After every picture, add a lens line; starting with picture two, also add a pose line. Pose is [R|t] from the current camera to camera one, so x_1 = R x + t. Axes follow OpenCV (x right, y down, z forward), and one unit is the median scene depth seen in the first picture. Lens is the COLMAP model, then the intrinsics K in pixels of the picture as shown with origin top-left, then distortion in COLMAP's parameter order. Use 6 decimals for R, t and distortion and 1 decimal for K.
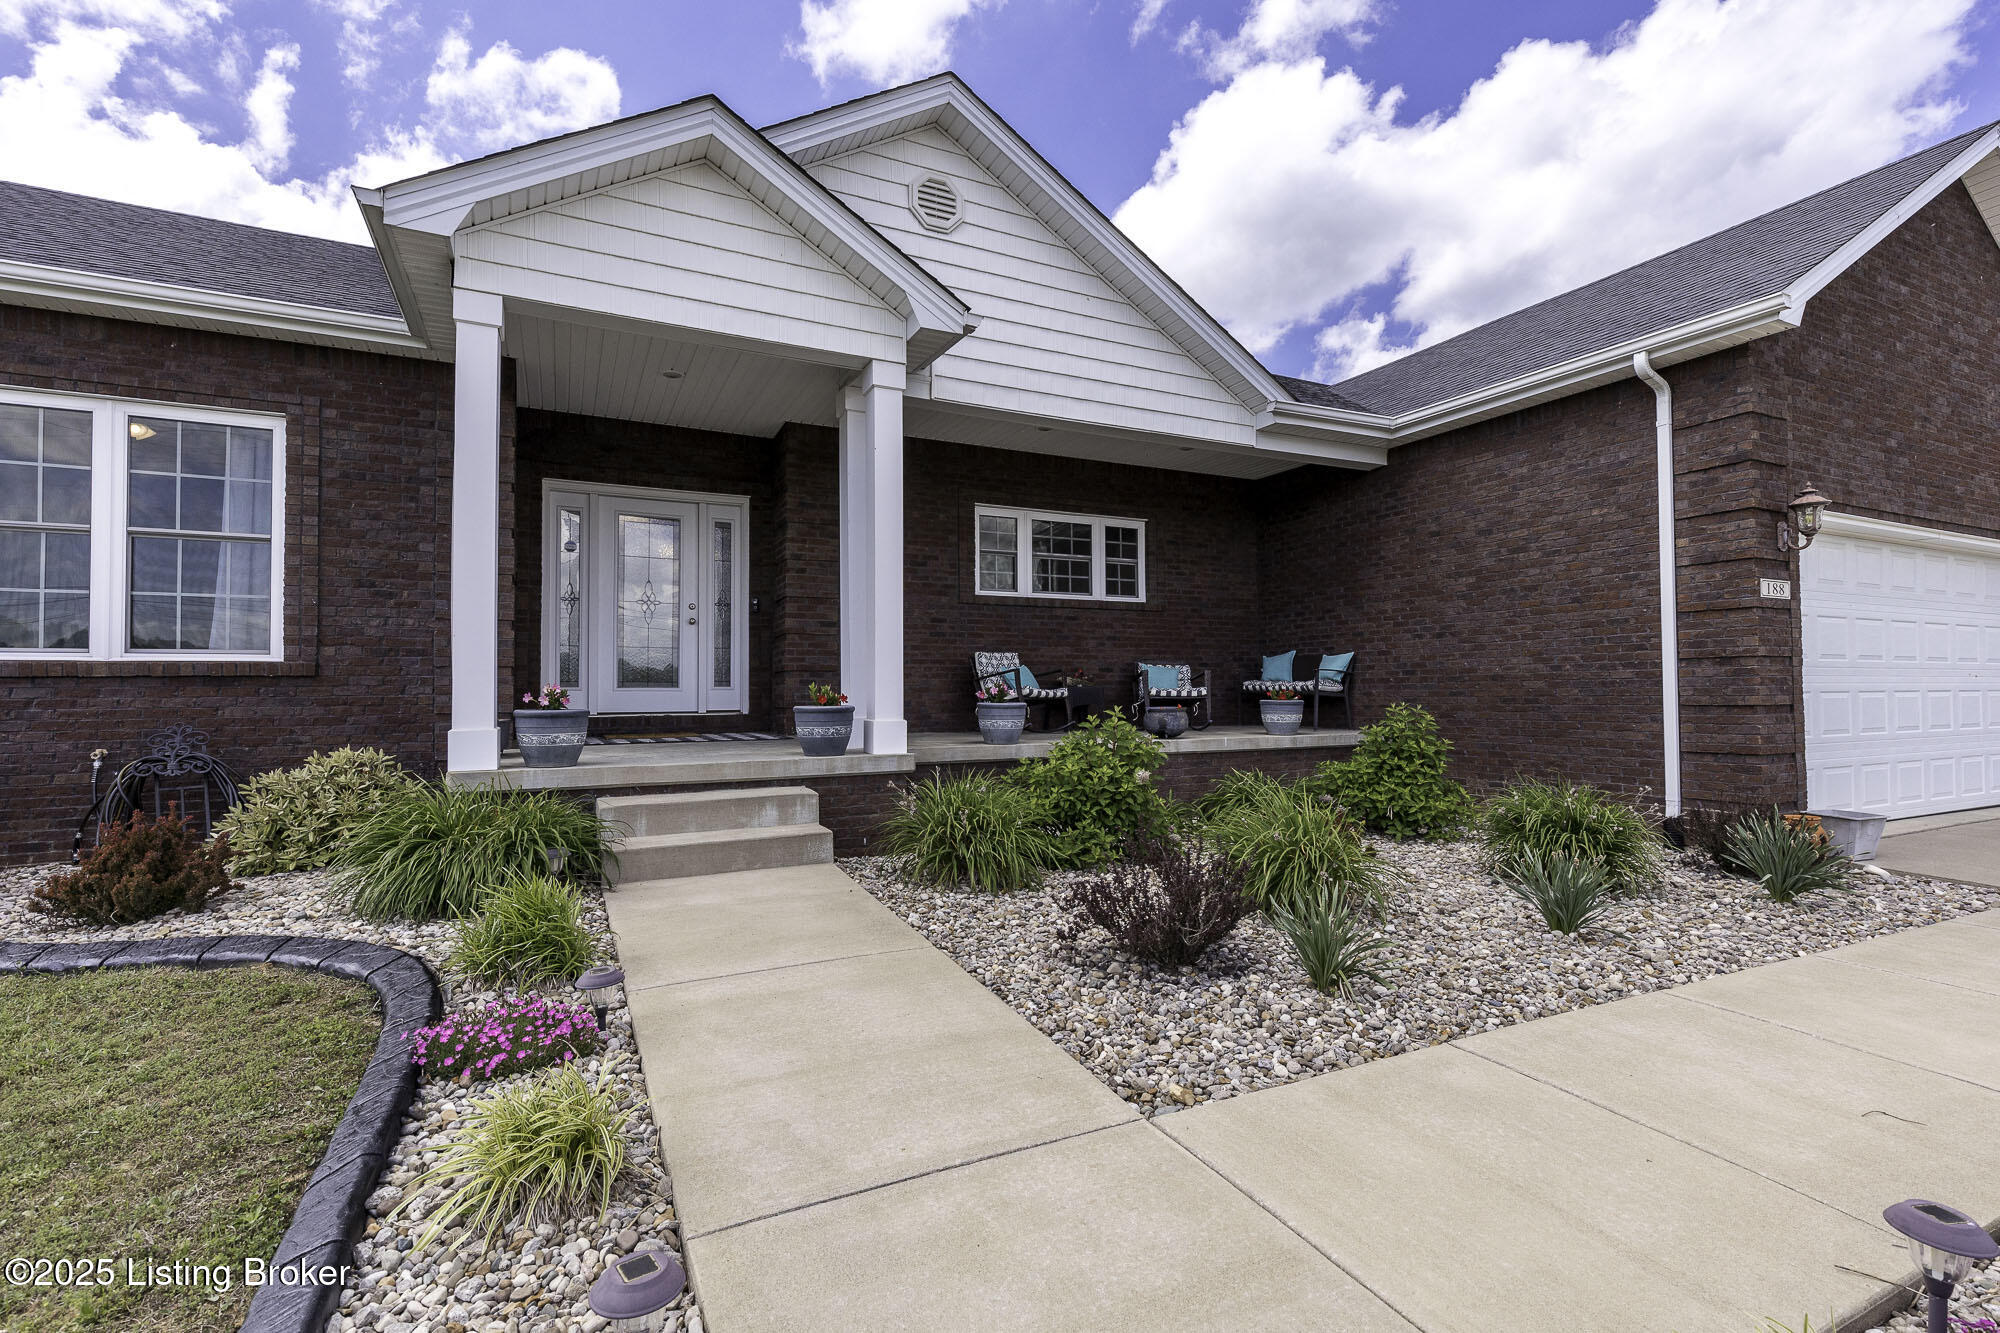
lens RADIAL K [[909.2, 0, 994.3], [0, 909.2, 666.9], [0, 0, 1]] dist [0.007604, -0.000012]
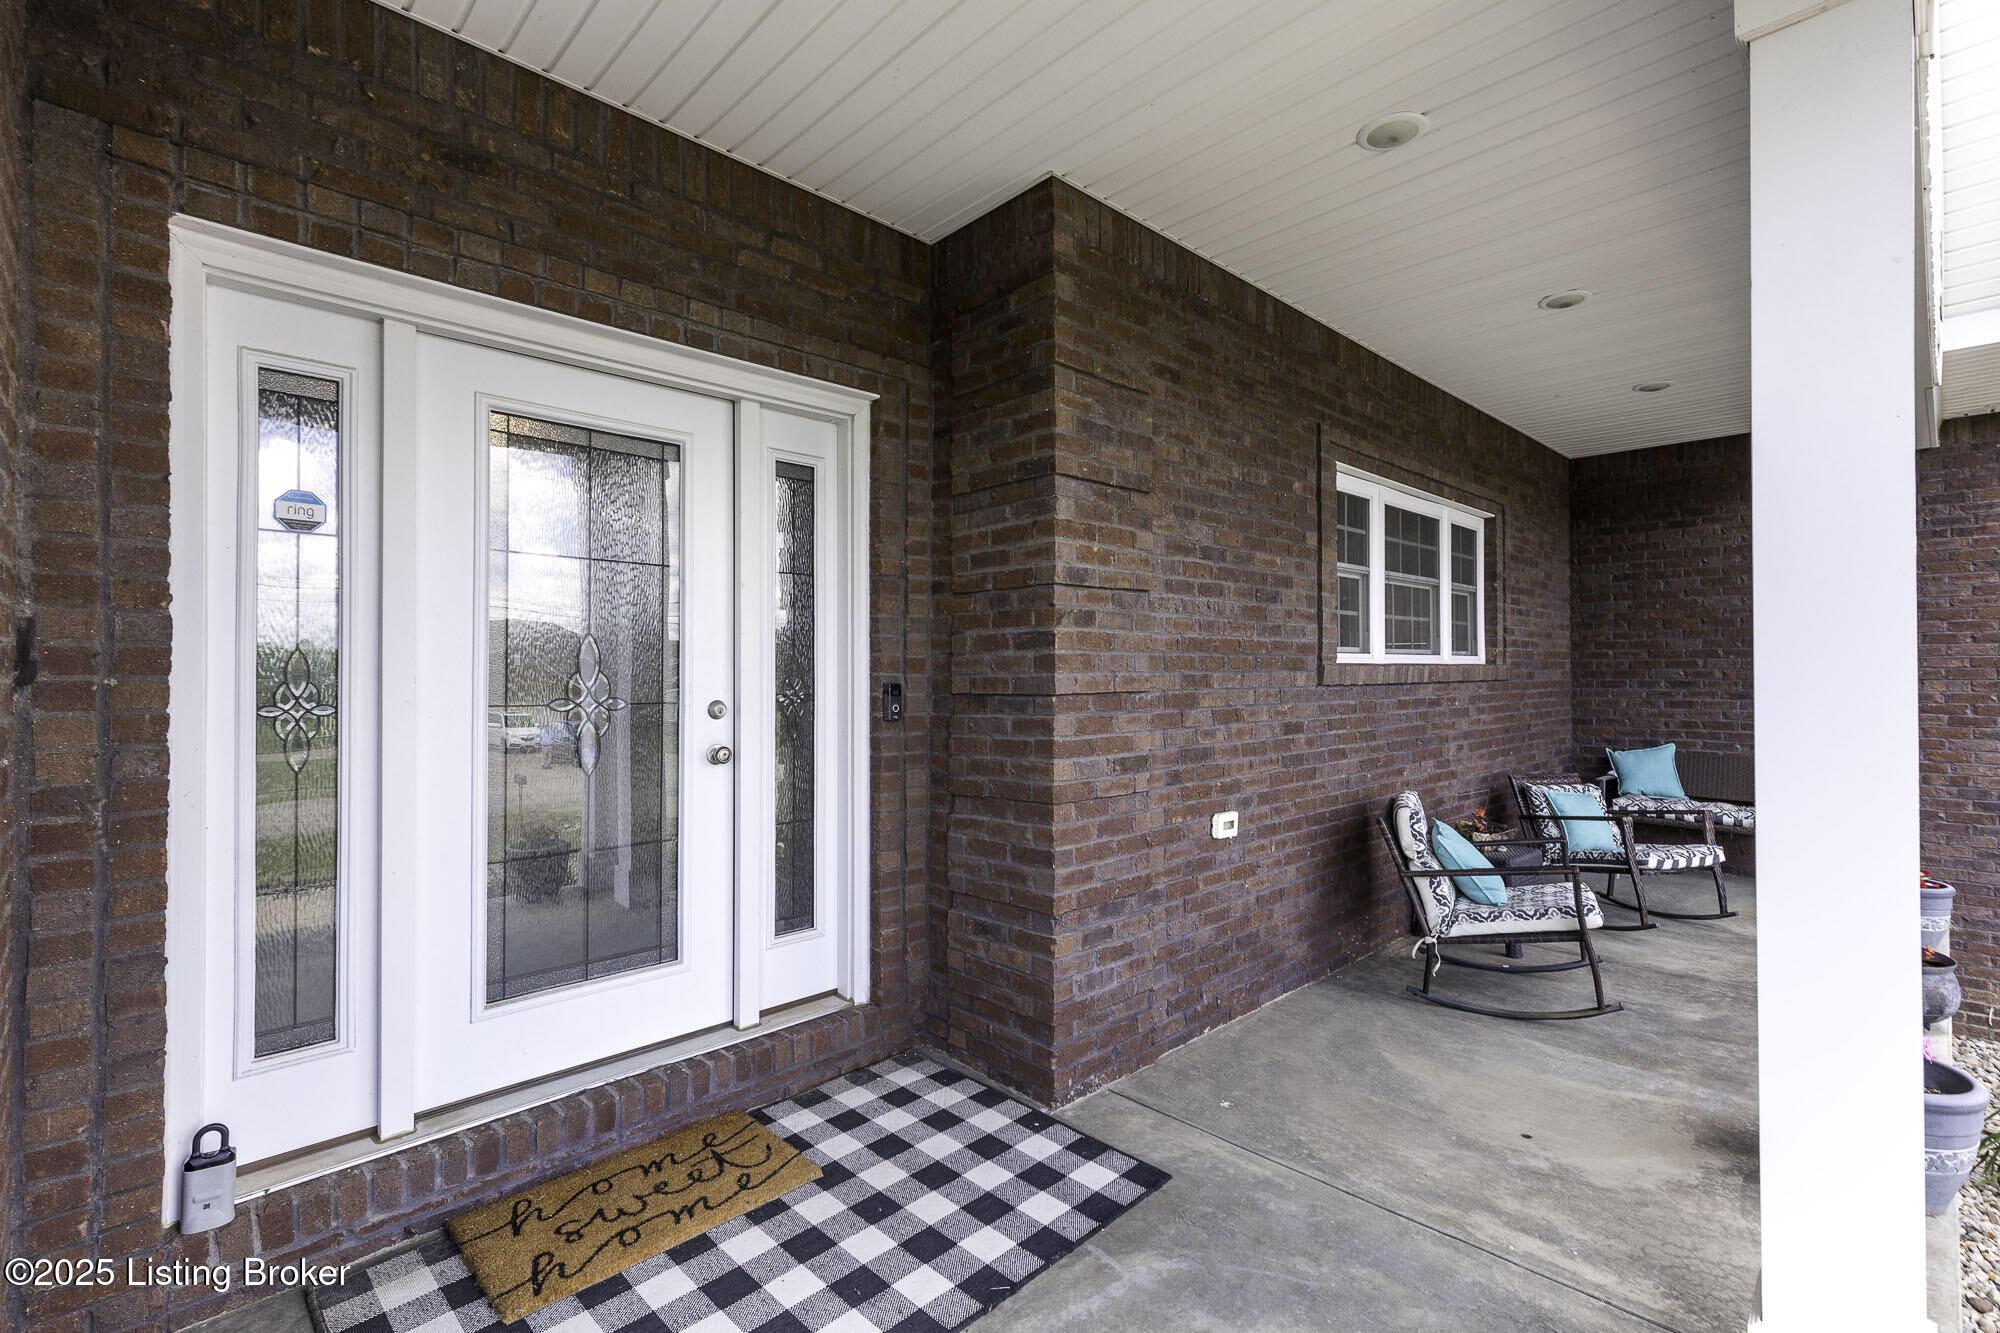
lens RADIAL K [[905.2, 0, 996.3], [0, 905.2, 665.1], [0, 0, 1]] dist [0.006857, -0.000400]
pose [[0.952611, 0.005061, 0.304150, -0.354654], [-0.012600, 0.999660, 0.022829, -0.097105], [-0.303931, -0.025579, 0.952351, 0.691799]]
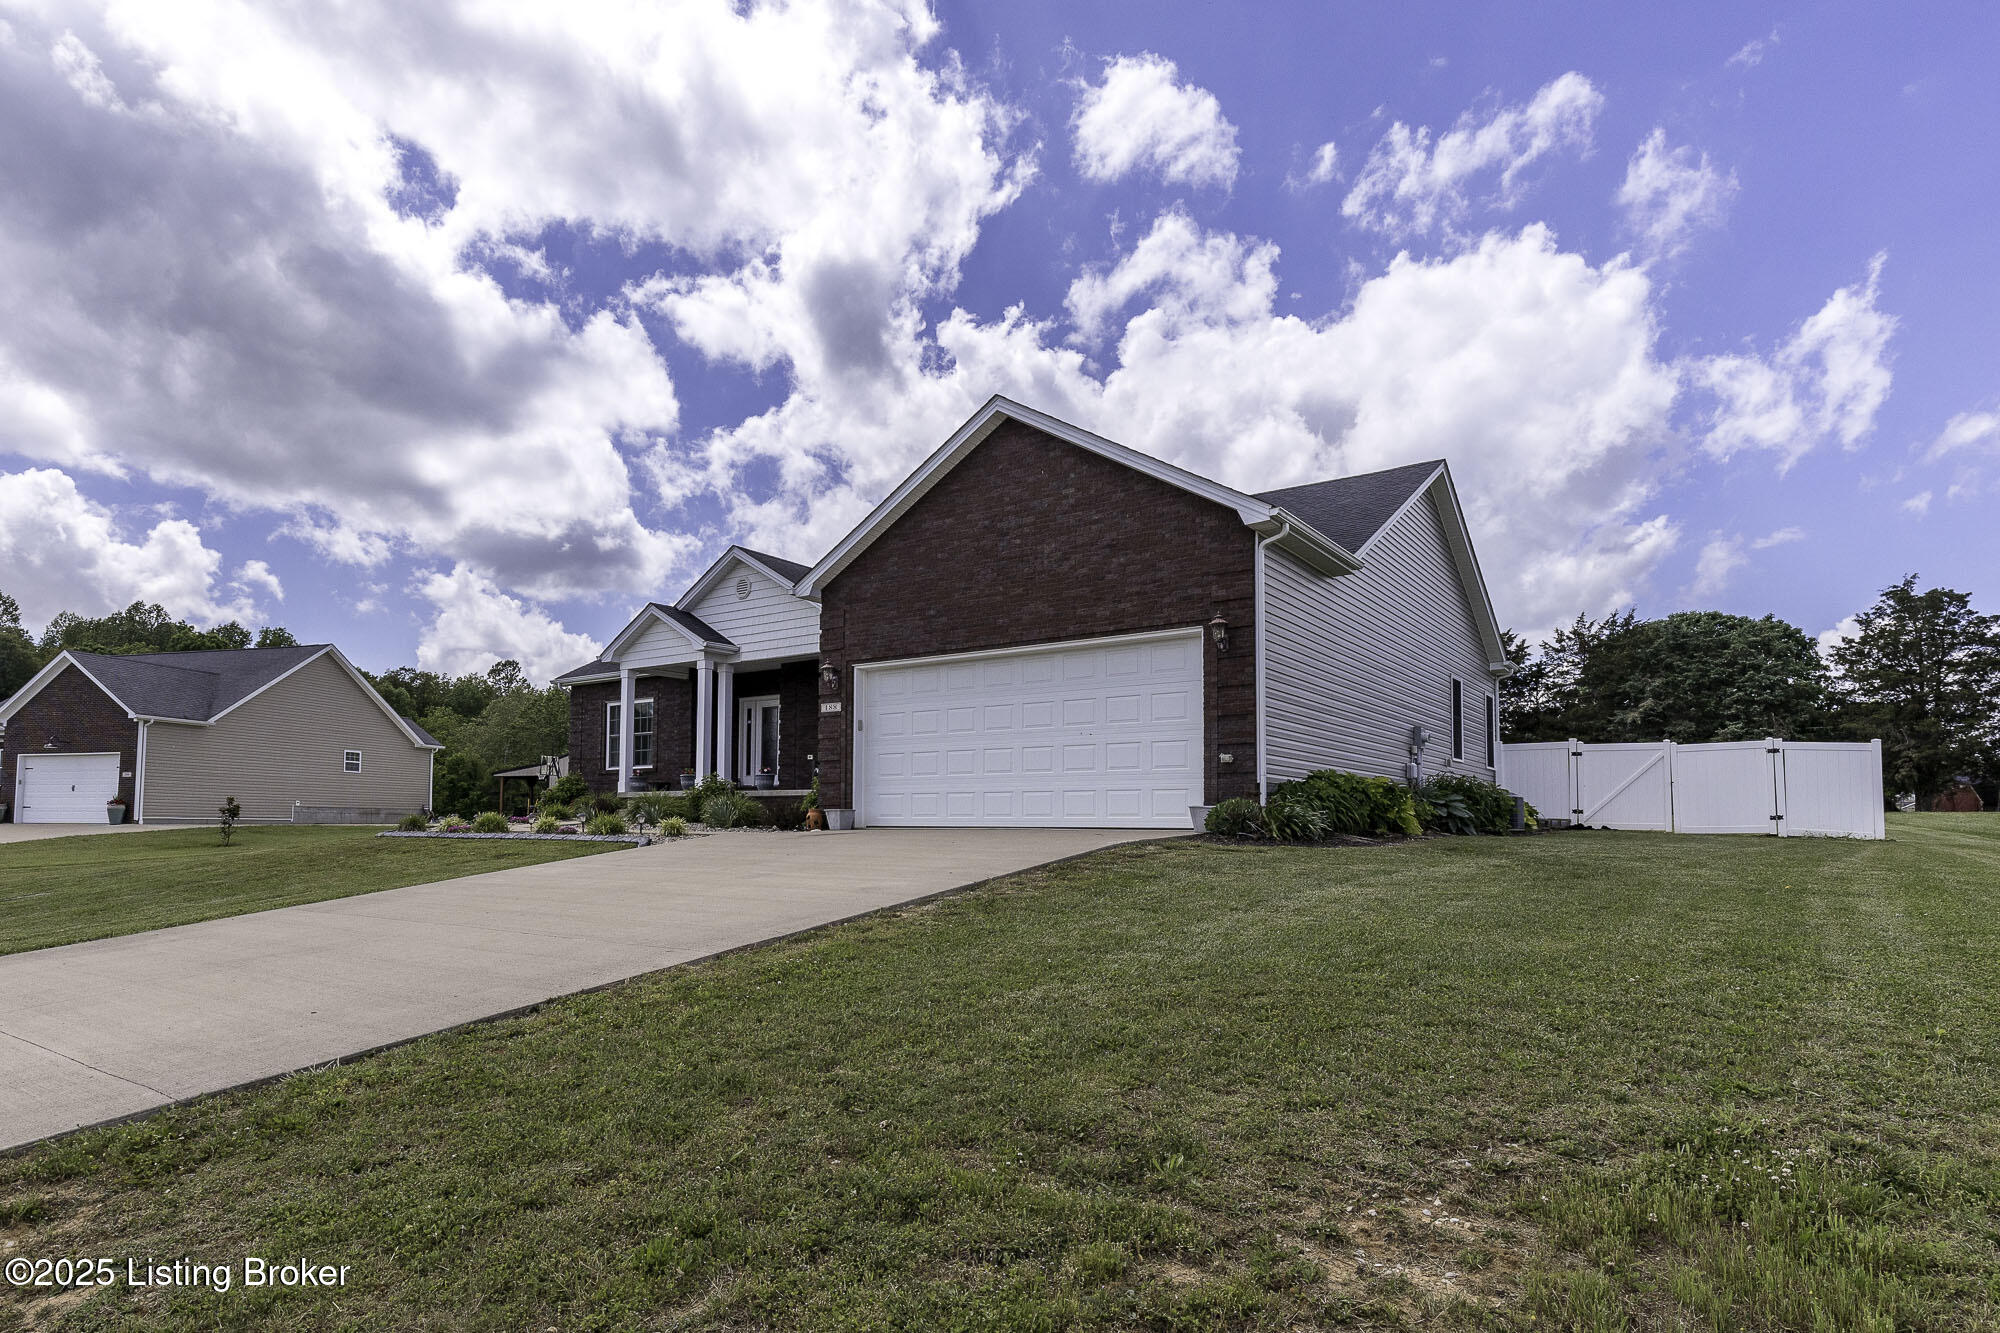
lens RADIAL K [[1095.6, 0, 912.1], [0, 1095.6, 757.5], [0, 0, 1]] dist [0.004385, -0.000228]
pose [[0.444204, -0.048146, -0.894631, 2.565931], [0.014600, 0.998811, -0.046503, 0.123981], [0.895807, 0.007596, 0.444379, 0.011680]]
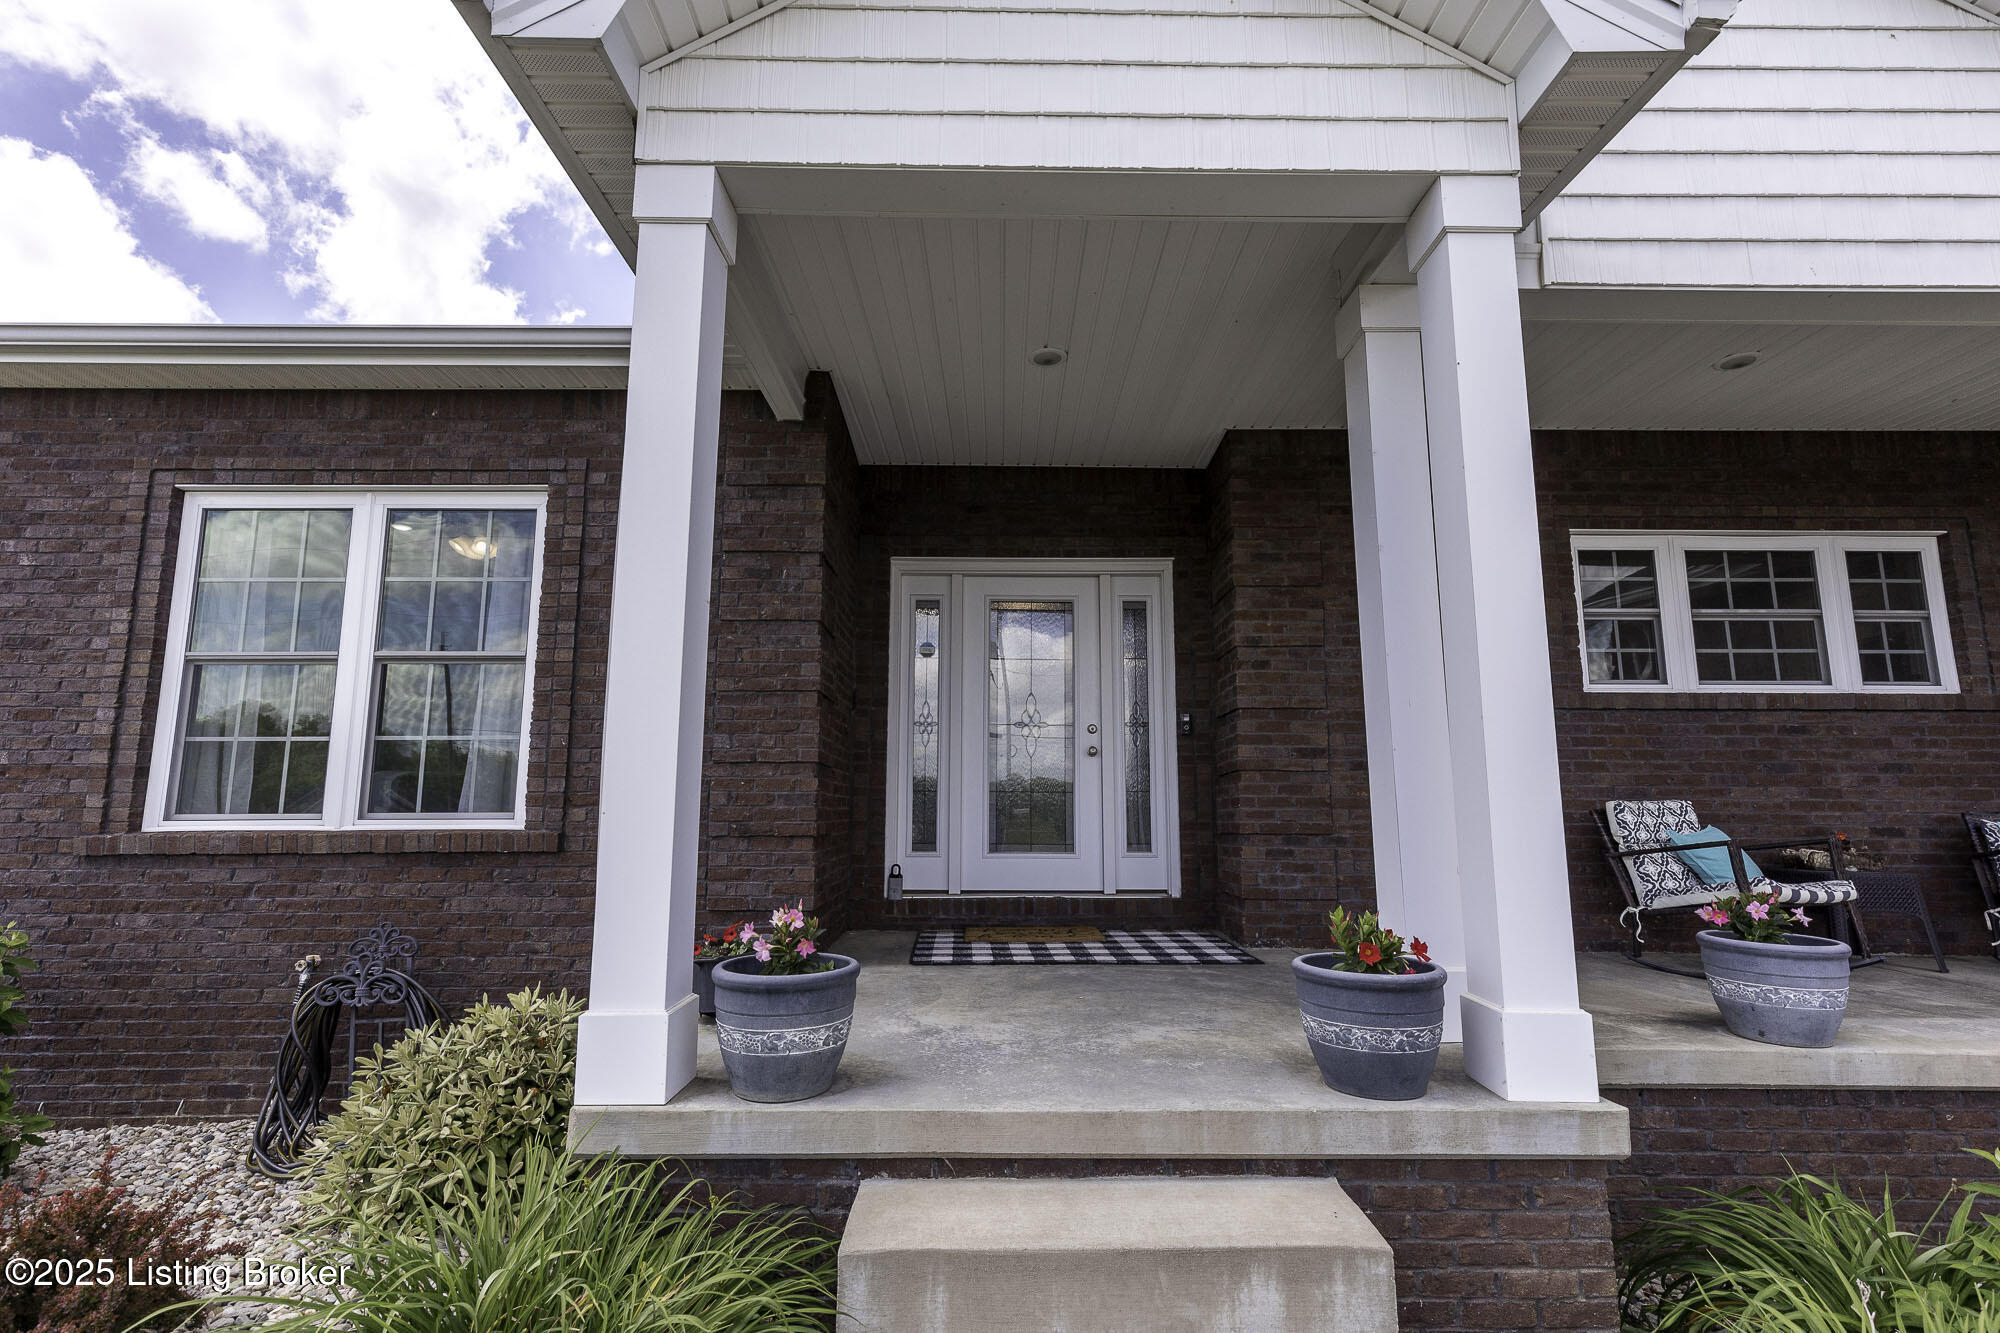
lens RADIAL K [[917.8, 0, 992.6], [0, 917.8, 673.7], [0, 0, 1]] dist [0.004709, -0.000044]
pose [[0.898968, -0.054330, -0.434631, -0.110646], [0.004234, 0.993309, -0.115409, -0.031534], [0.437993, 0.101909, 0.893183, 0.388574]]
